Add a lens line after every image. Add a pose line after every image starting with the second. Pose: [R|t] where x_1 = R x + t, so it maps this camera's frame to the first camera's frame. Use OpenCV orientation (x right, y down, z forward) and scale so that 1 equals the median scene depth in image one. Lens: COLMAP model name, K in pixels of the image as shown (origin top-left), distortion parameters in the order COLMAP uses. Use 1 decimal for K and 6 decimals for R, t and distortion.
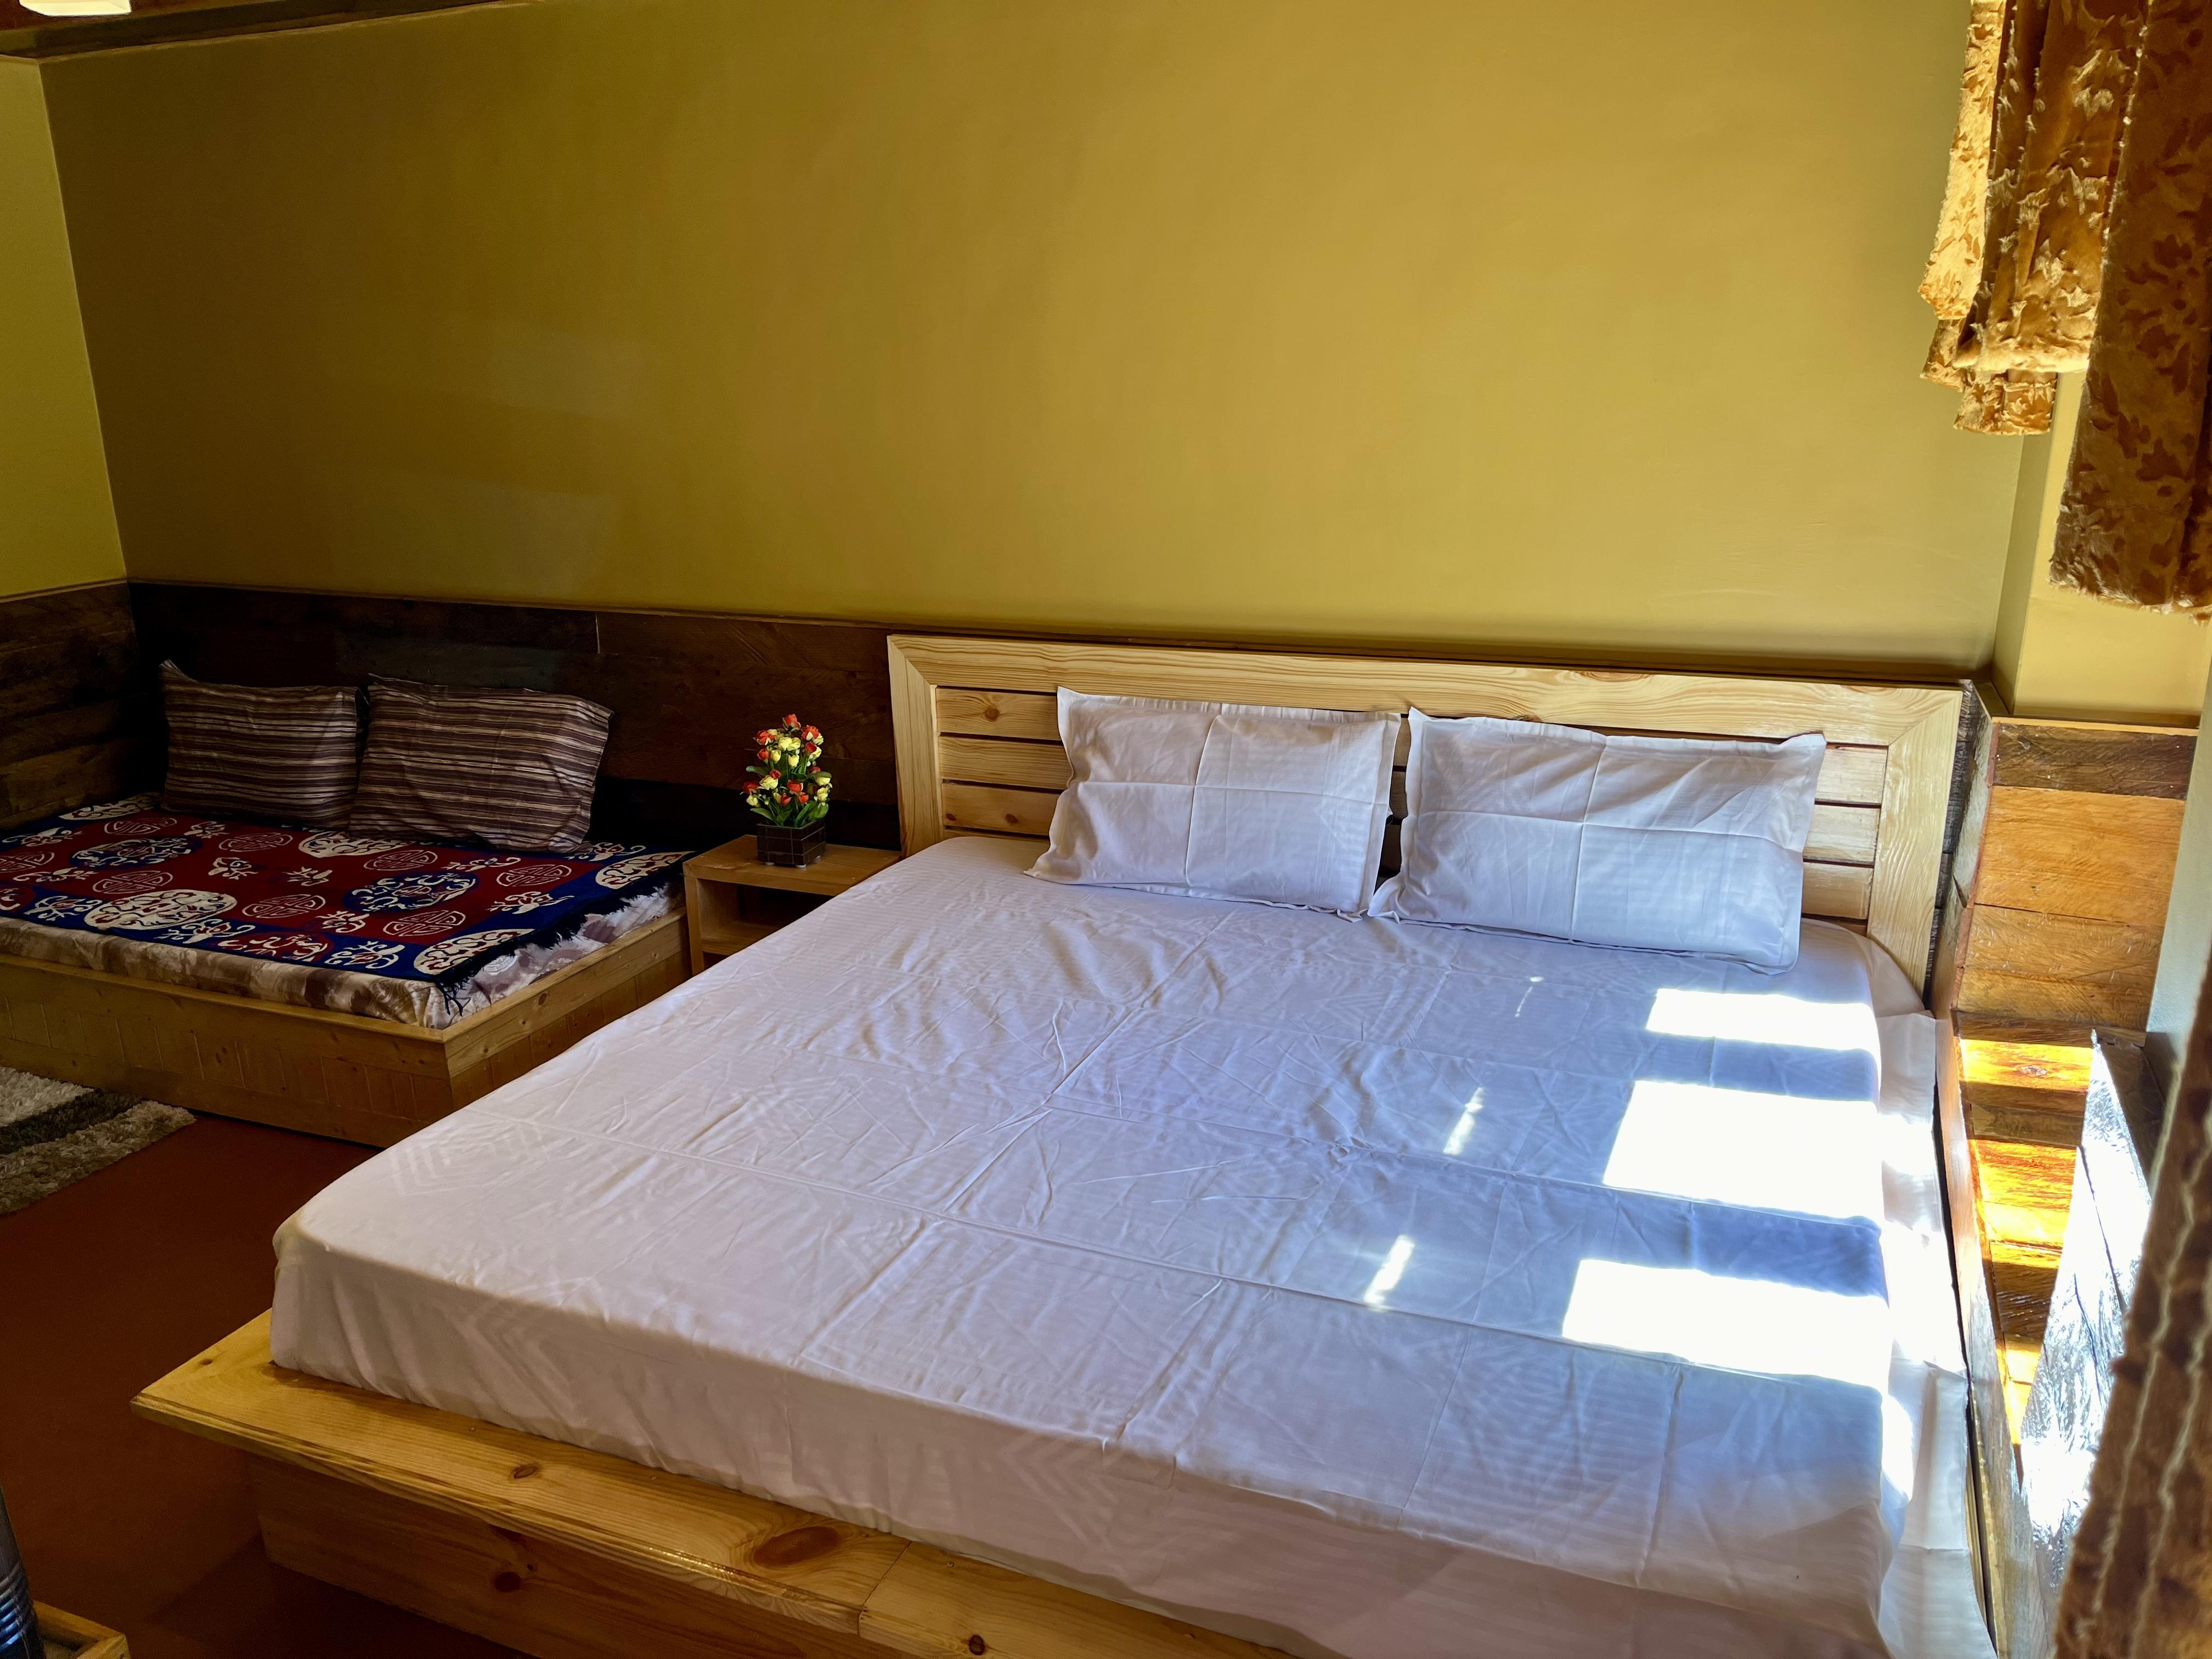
lens RADIAL K [[1697.0, 0, 1106.0], [0, 1697.0, 829.5], [0, 0, 1]] dist [0.023796, 0.004456]
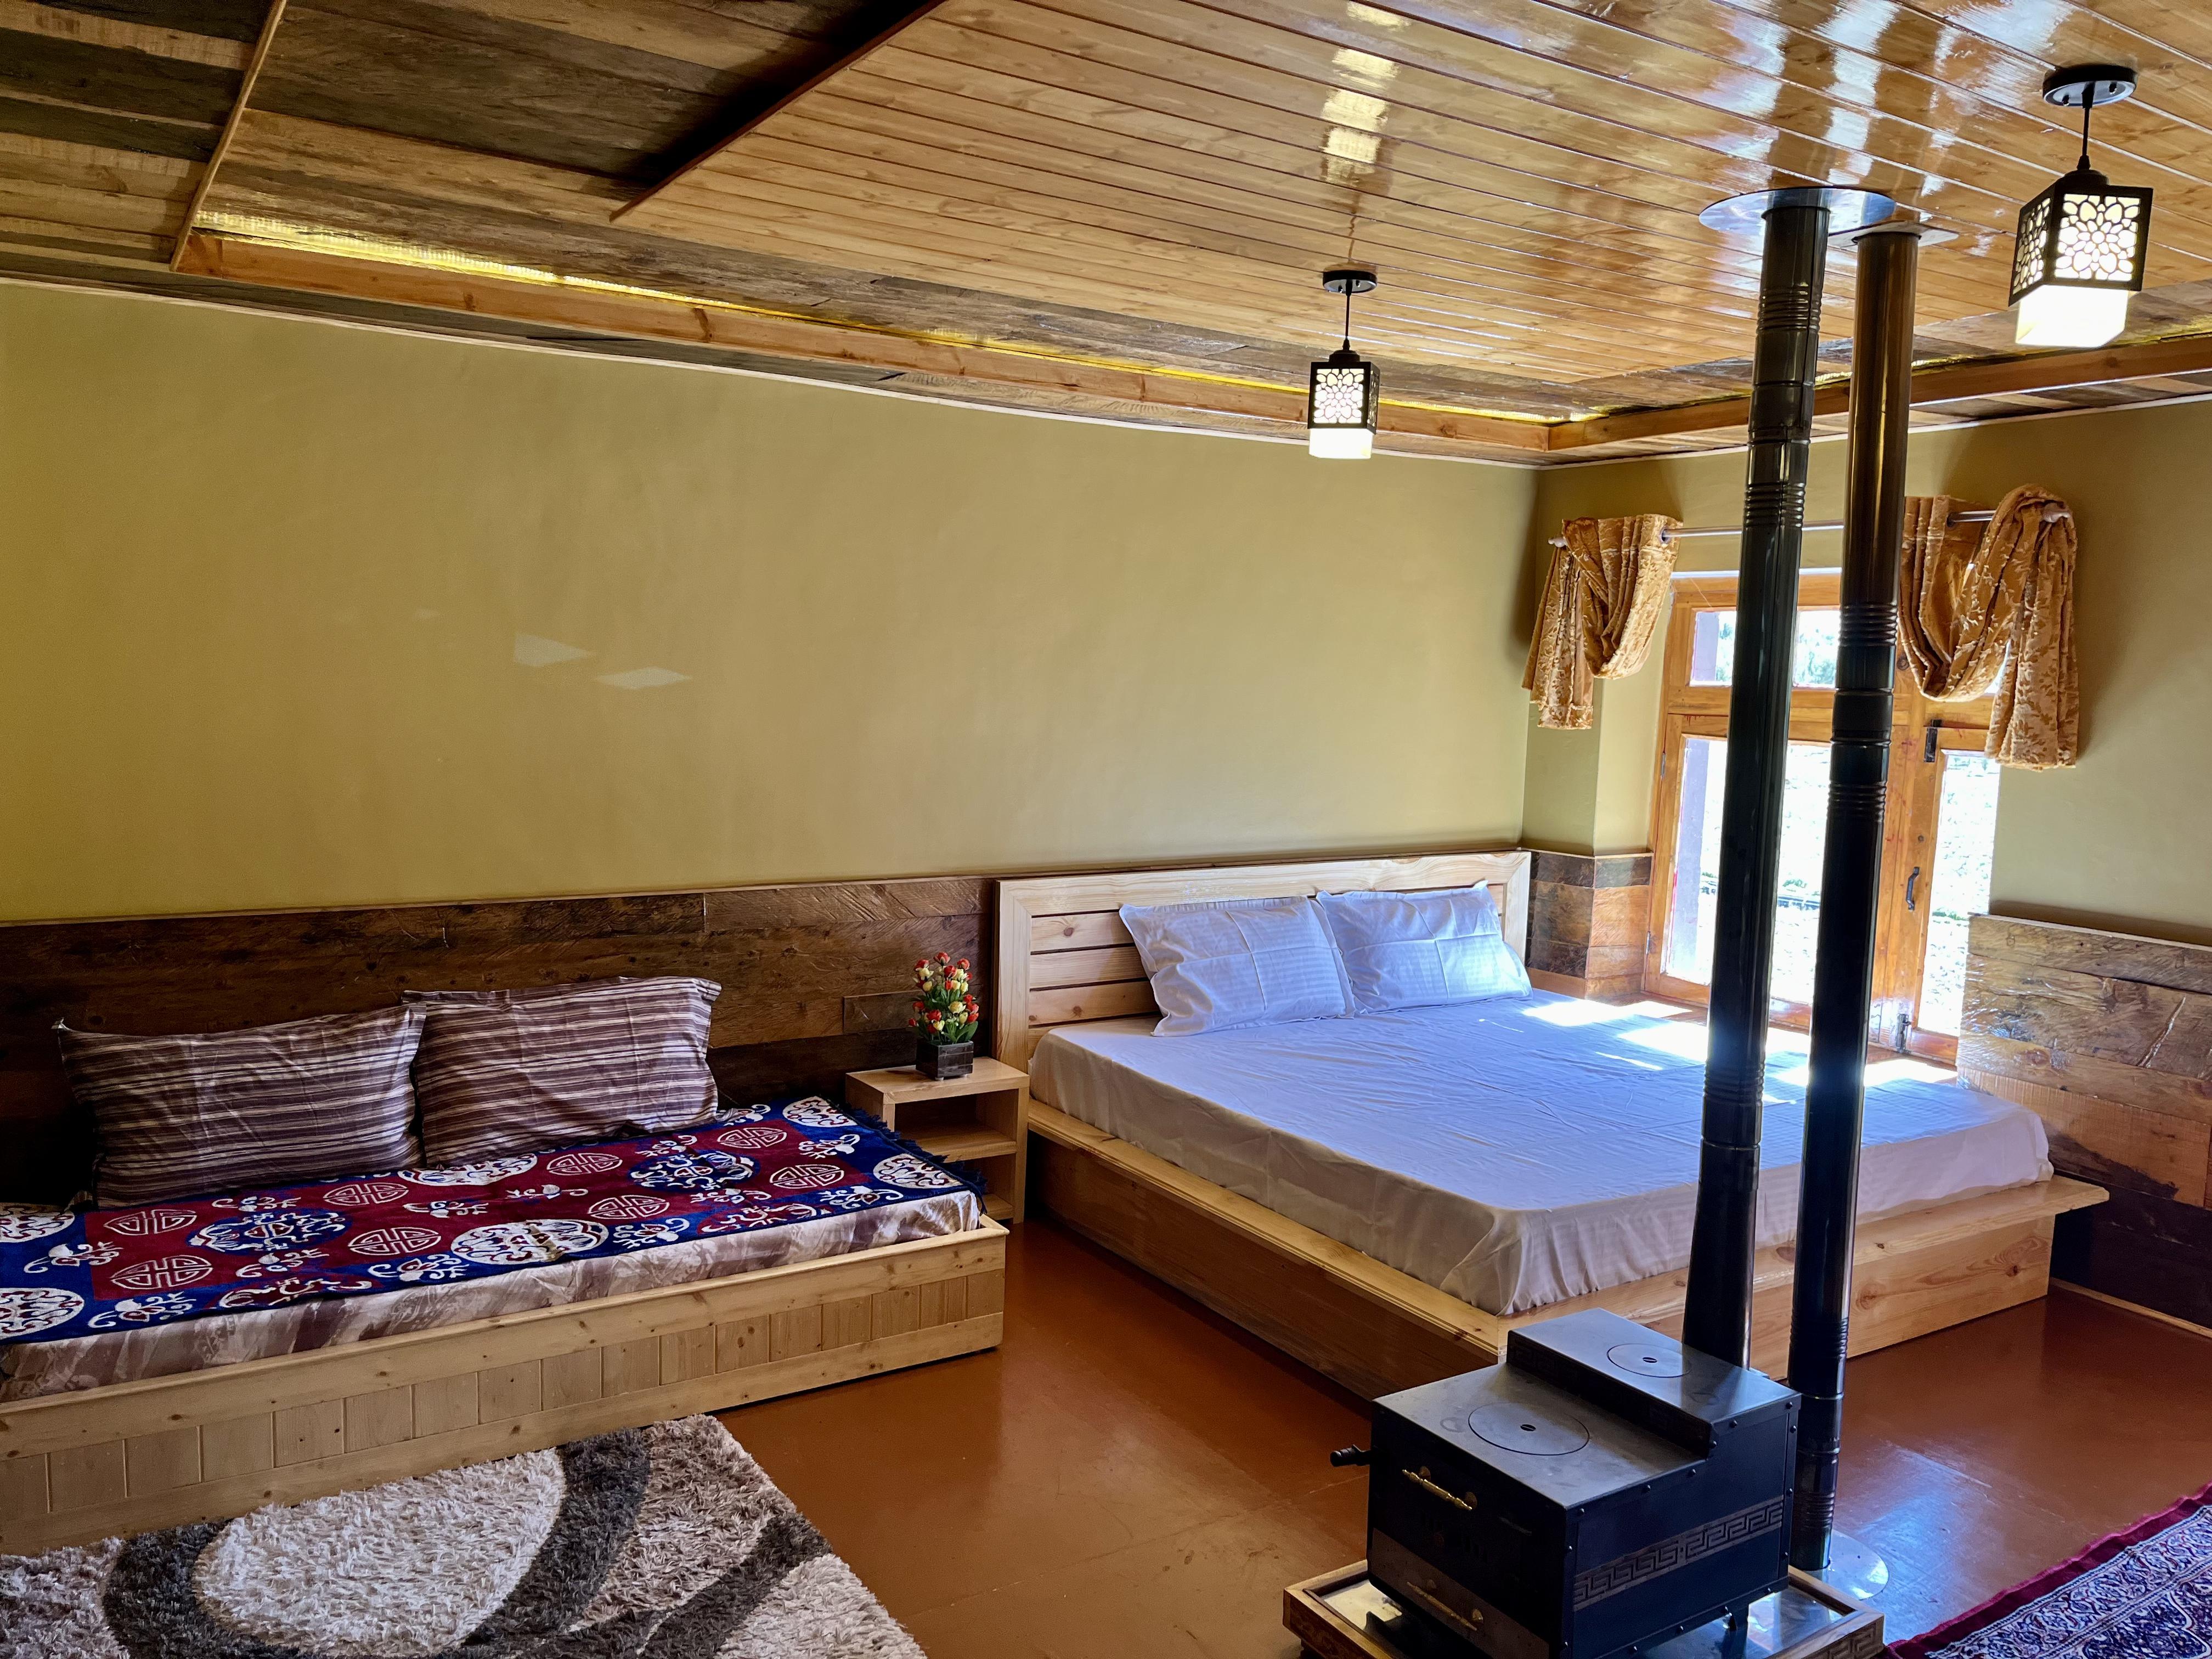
lens RADIAL K [[1697.0, 0, 1106.0], [0, 1697.0, 829.5], [0, 0, 1]] dist [0.023796, 0.004456]
pose [[0.561906, -0.046281, 0.825906, -1.035049], [0.197510, 0.977062, -0.079624, -0.031396], [-0.803276, 0.207866, 0.558158, 0.186875]]
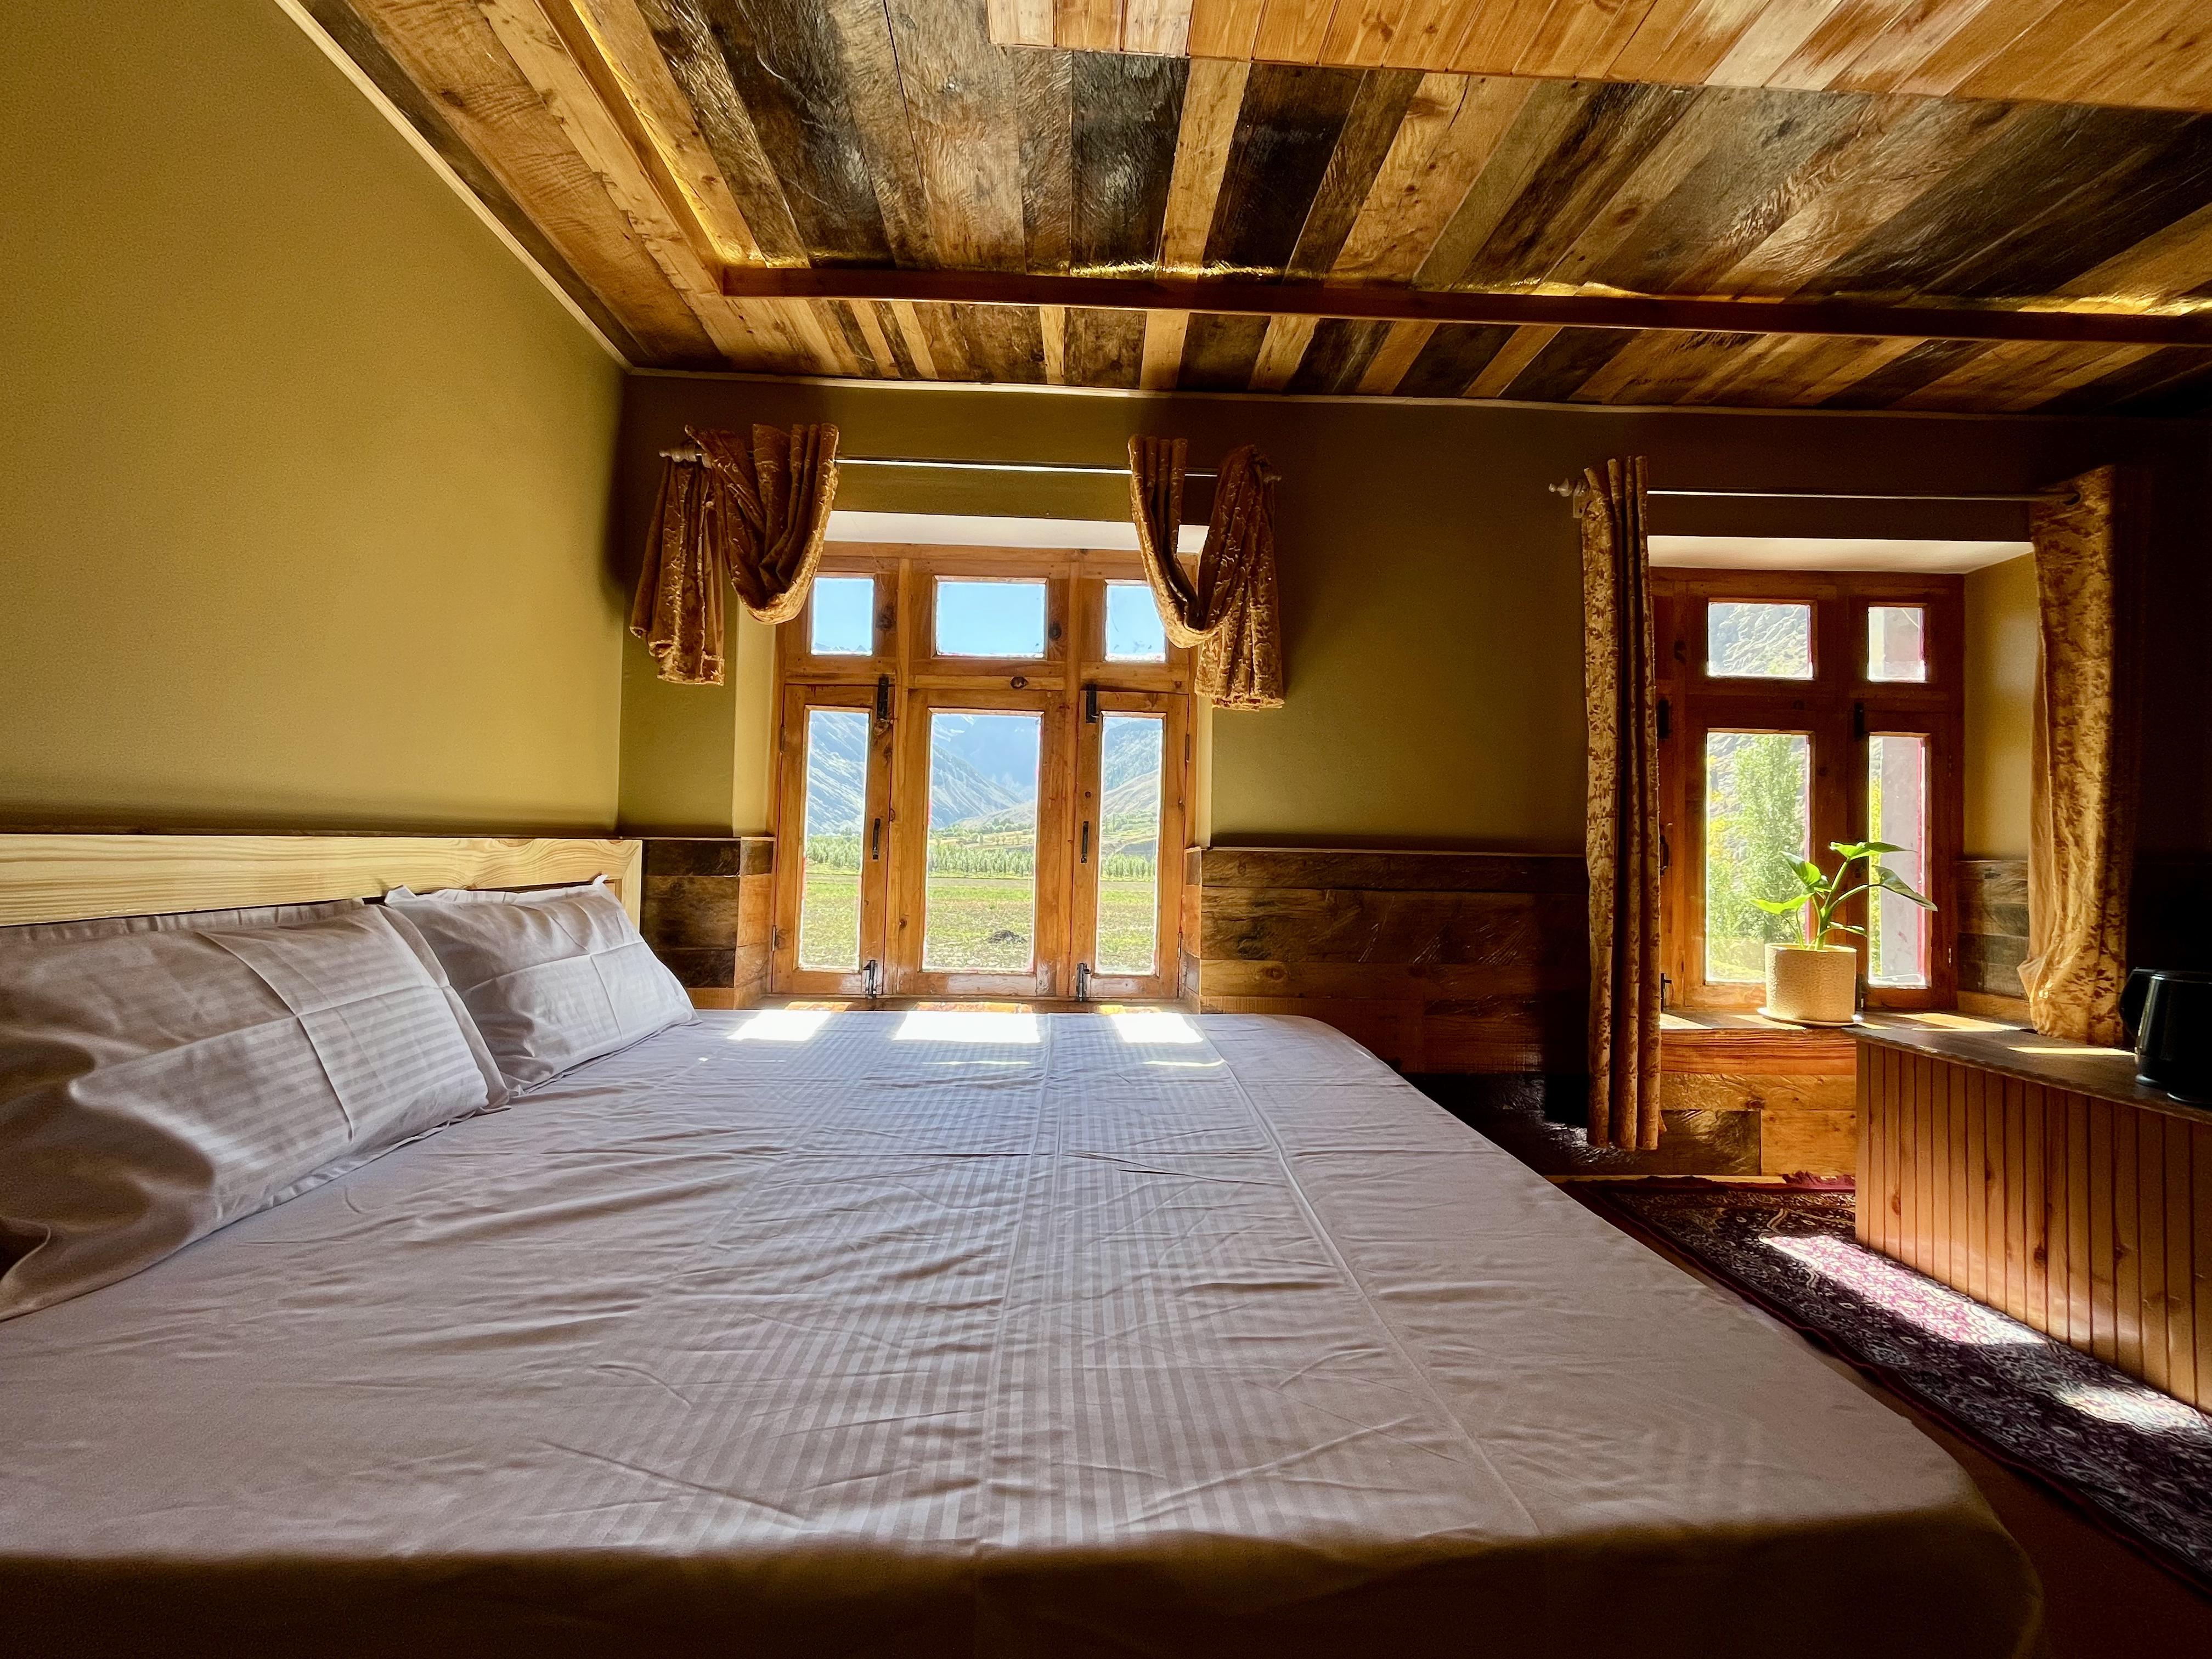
lens RADIAL K [[925.0, 0, 1106.0], [0, 925.0, 829.5], [0, 0, 1]] dist [0.001390, -0.000267]
pose [[-0.426629, 0.025910, 0.904055, -0.339069], [0.249055, 0.964308, 0.089894, -0.041293], [-0.869459, 0.263511, -0.417855, 0.693495]]
